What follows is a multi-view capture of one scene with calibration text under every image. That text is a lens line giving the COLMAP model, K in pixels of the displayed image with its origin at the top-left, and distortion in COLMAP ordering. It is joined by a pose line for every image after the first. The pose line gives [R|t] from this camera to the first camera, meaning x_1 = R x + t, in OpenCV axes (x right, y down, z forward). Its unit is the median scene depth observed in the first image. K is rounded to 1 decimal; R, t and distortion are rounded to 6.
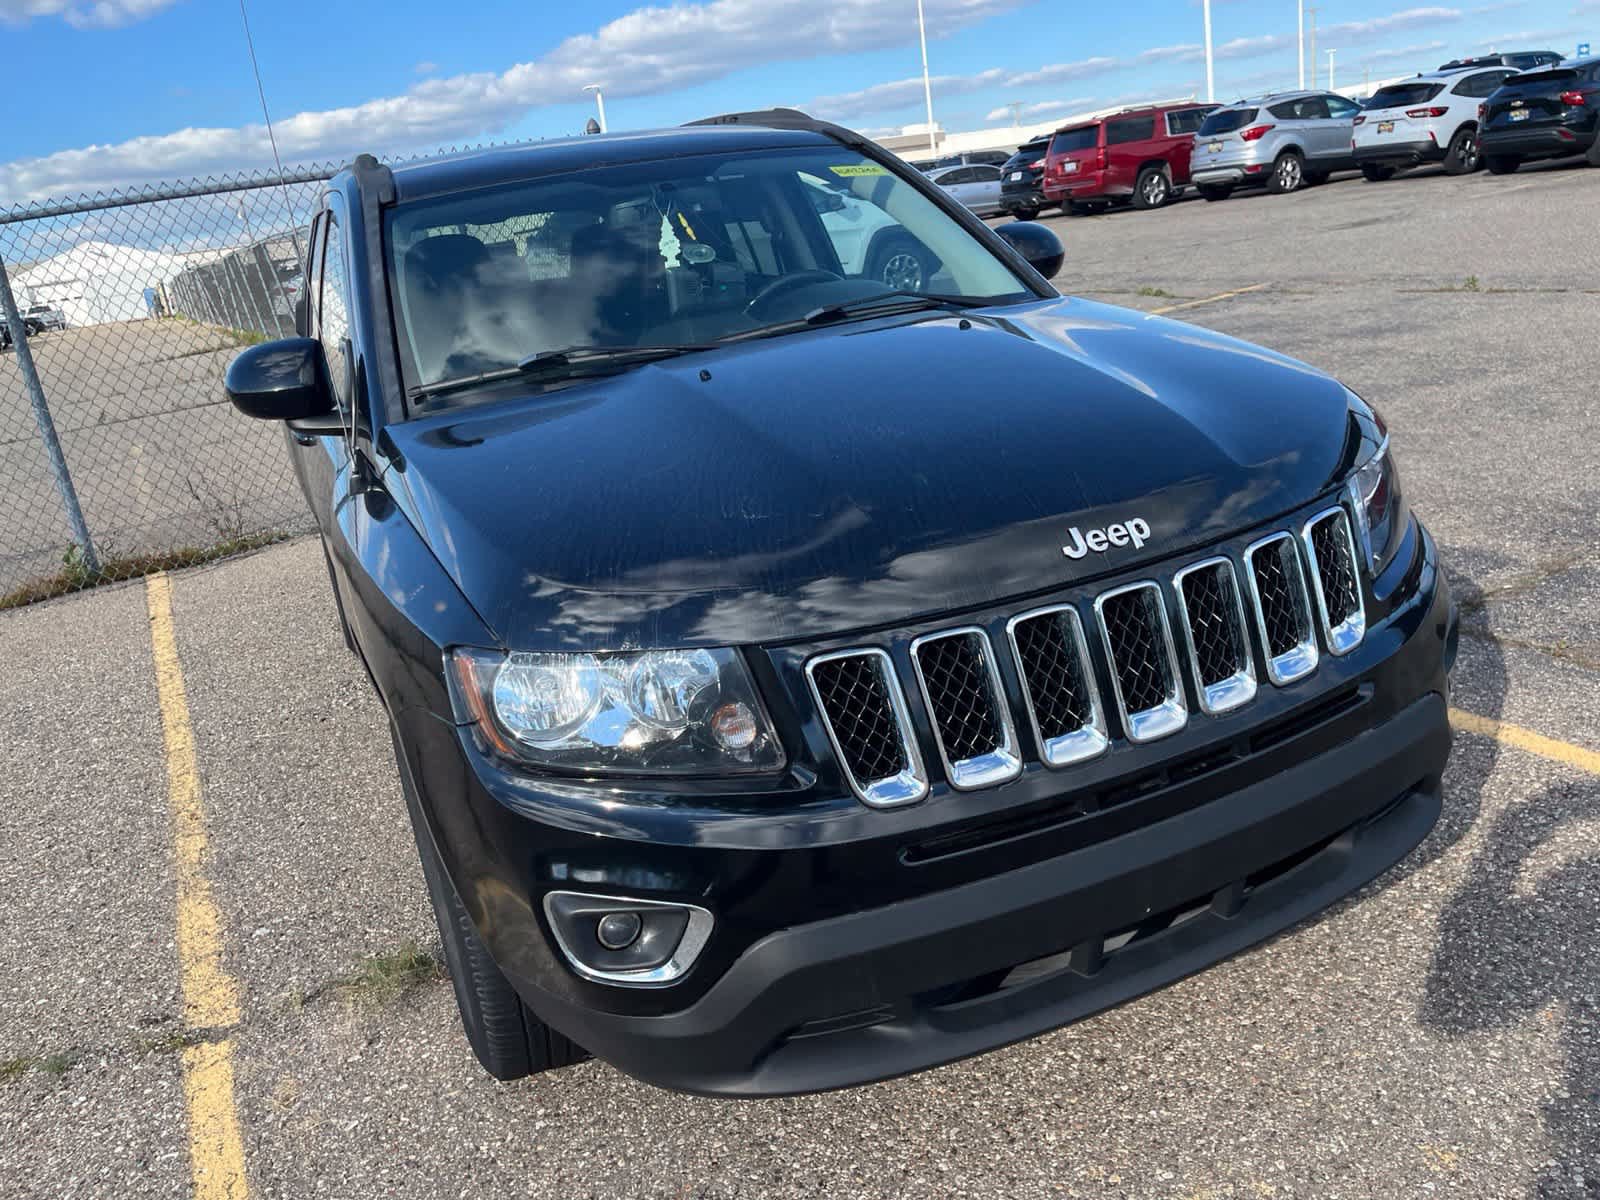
lens RADIAL K [[1218.0, 0, 787.0], [0, 1218.0, 609.7], [0, 0, 1]] dist [0.078844, -0.114966]
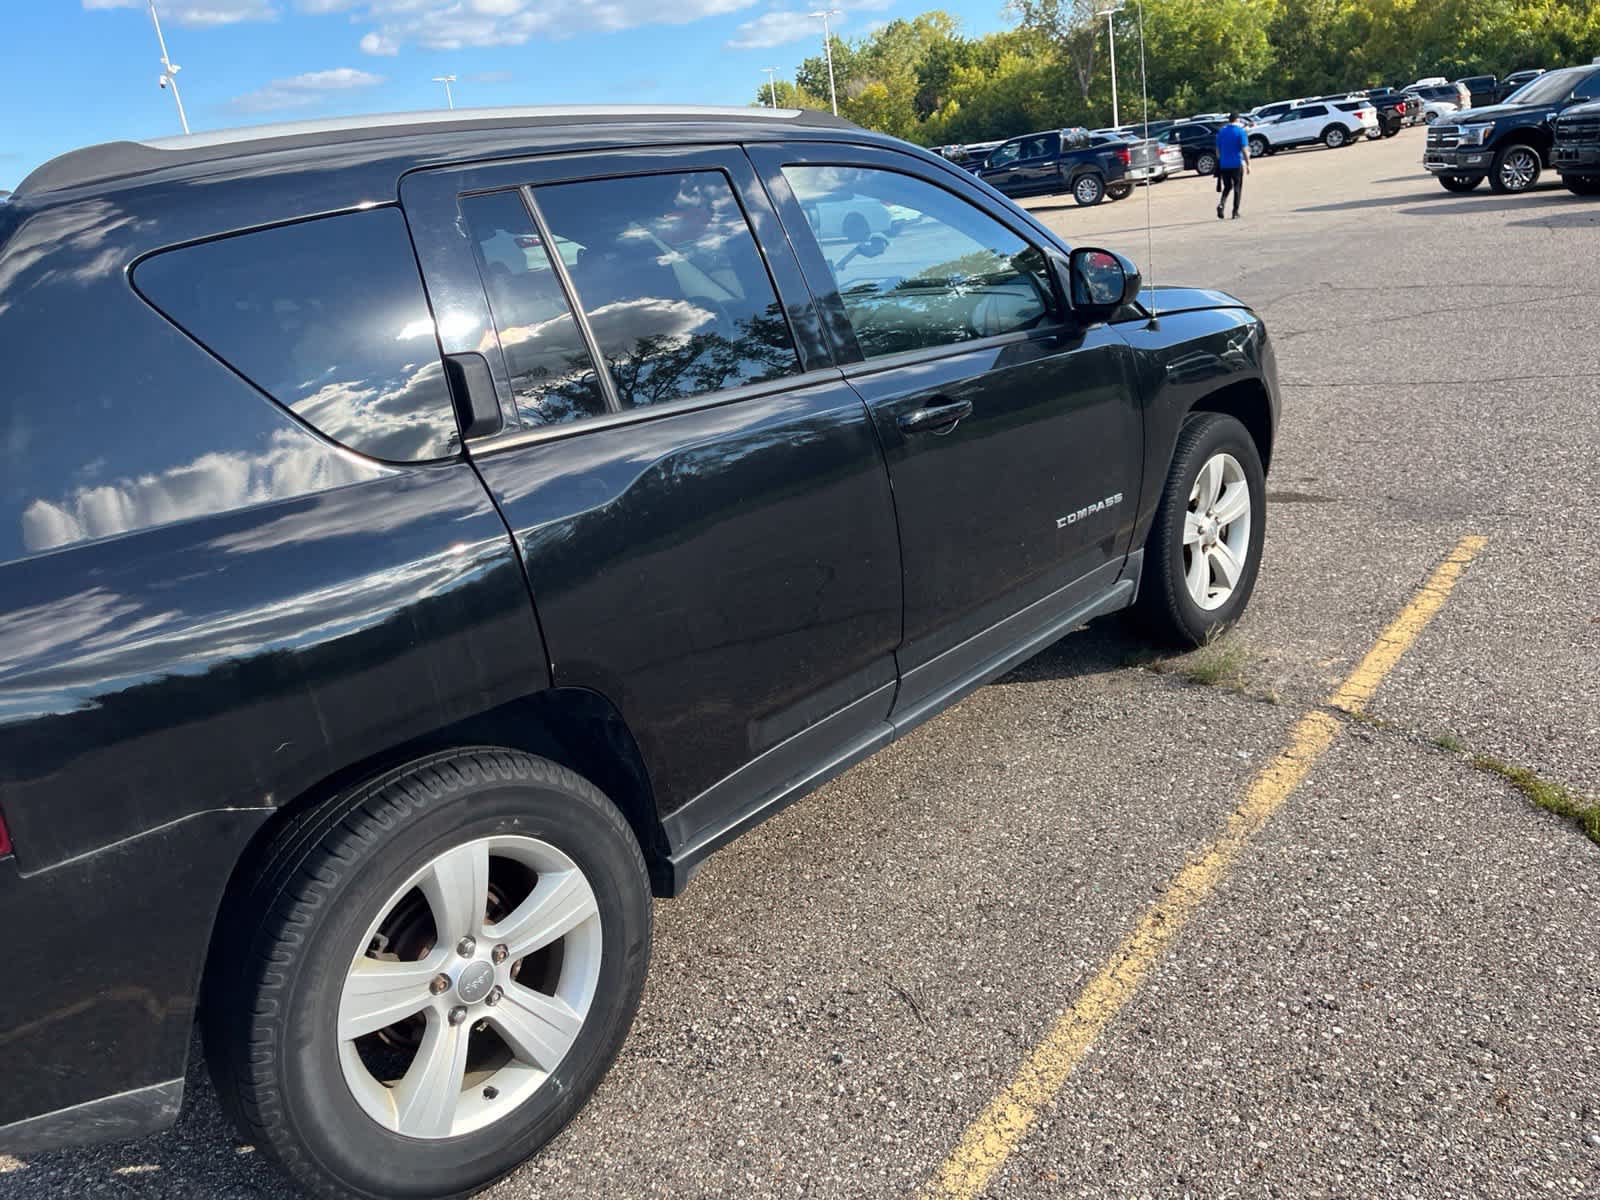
lens RADIAL K [[1218.0, 0, 785.1], [0, 1218.0, 620.3], [0, 0, 1]] dist [0.078844, -0.114966]
pose [[-0.376570, -0.108539, 0.920008, -1.385943], [0.469872, 0.833510, 0.290658, -0.385929], [-0.798383, 0.541739, -0.262876, 1.686271]]
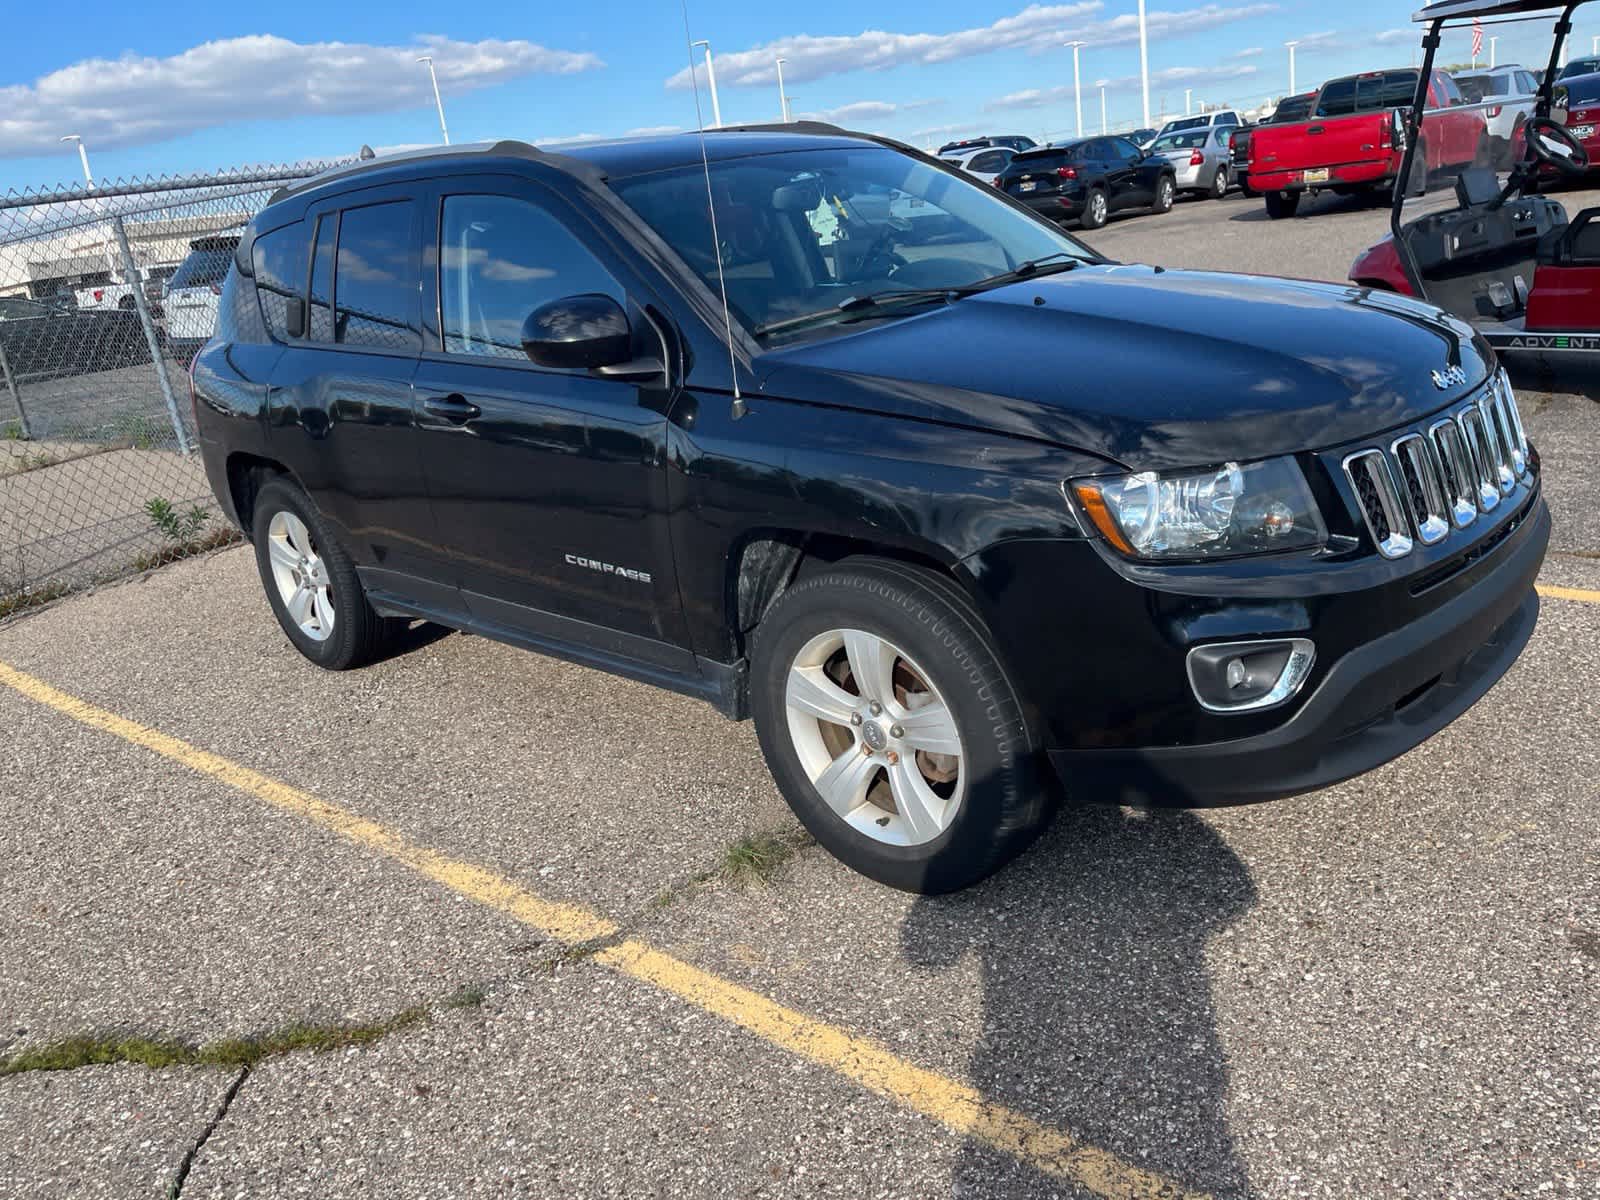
lens RADIAL K [[1218.0, 0, 785.1], [0, 1218.0, 607.1], [0, 0, 1]] dist [0.078844, -0.114966]
pose [[0.928226, -0.095955, 0.359428, -0.639599], [0.114685, 0.992915, -0.031102, 0.105203], [-0.353897, 0.070090, 0.932654, -0.049780]]
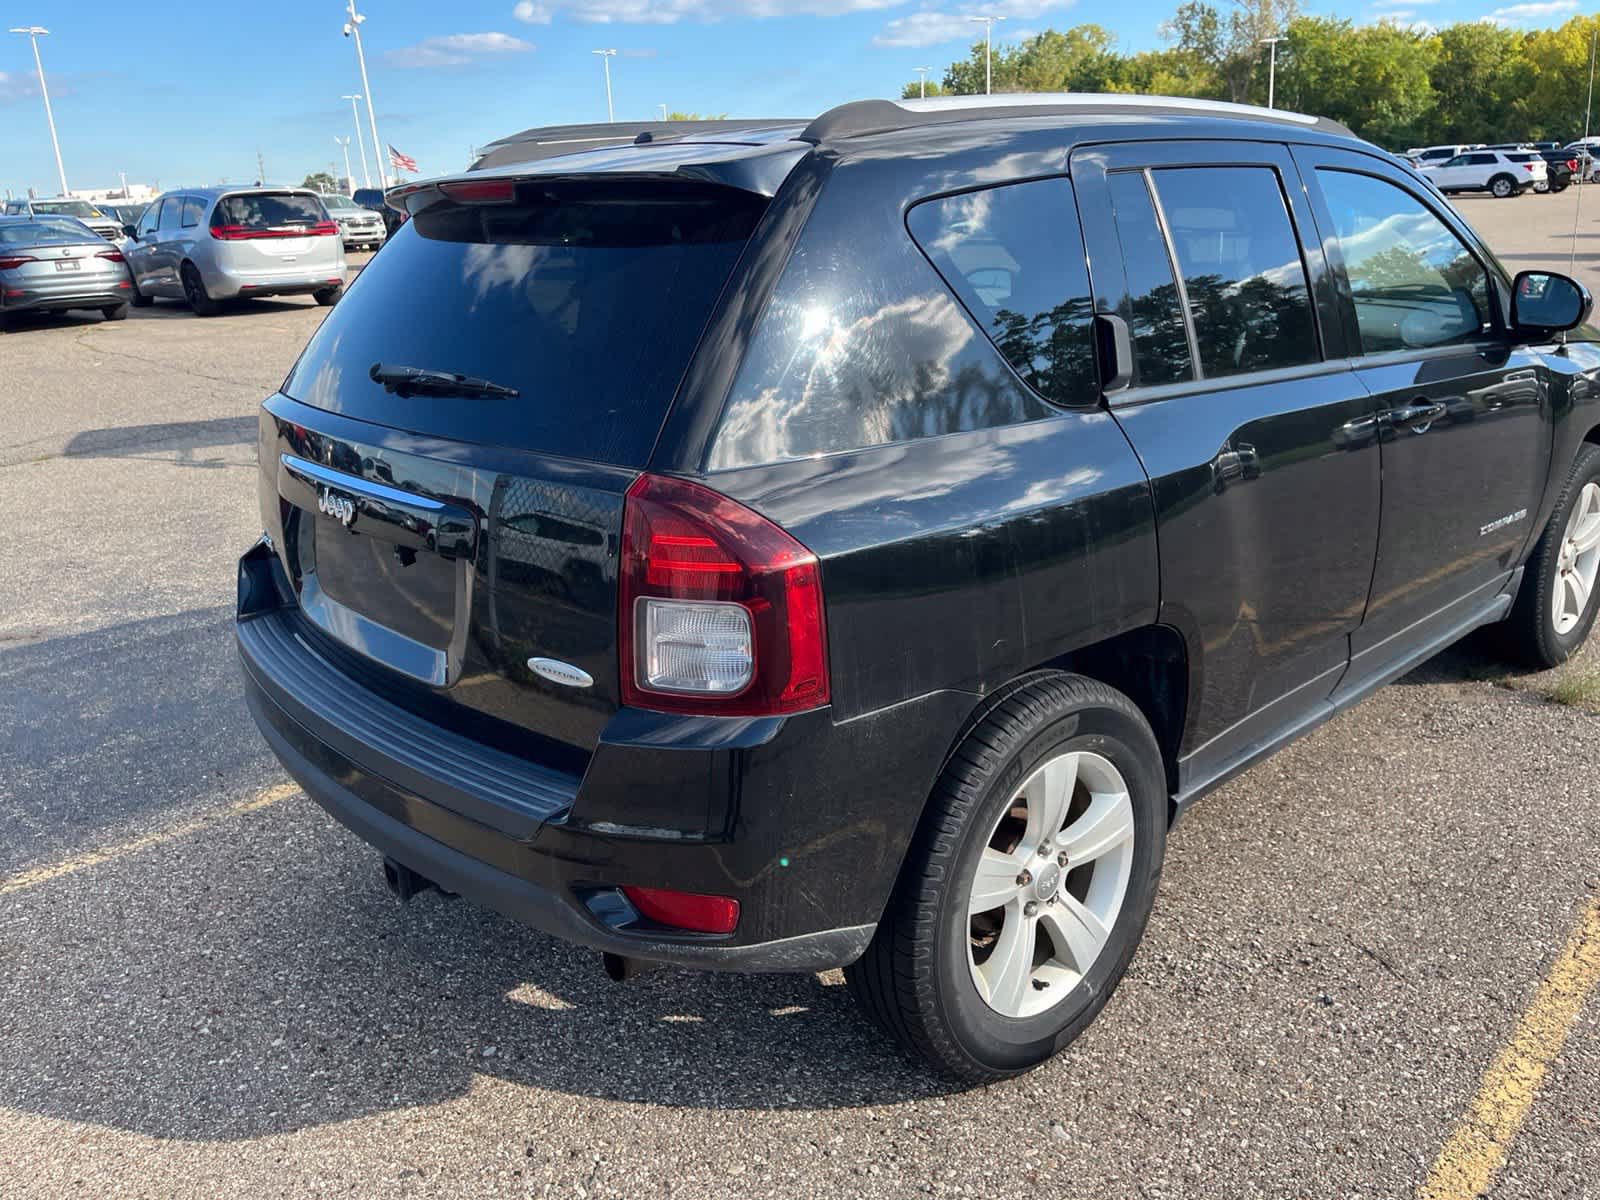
lens RADIAL K [[1218.0, 0, 804.6], [0, 1218.0, 600.2], [0, 0, 1]] dist [0.078844, -0.114966]
pose [[-0.315536, -0.135853, 0.939138, -1.345265], [0.392115, 0.882581, 0.259417, -0.518960], [-0.864108, 0.450106, -0.225216, 2.004423]]
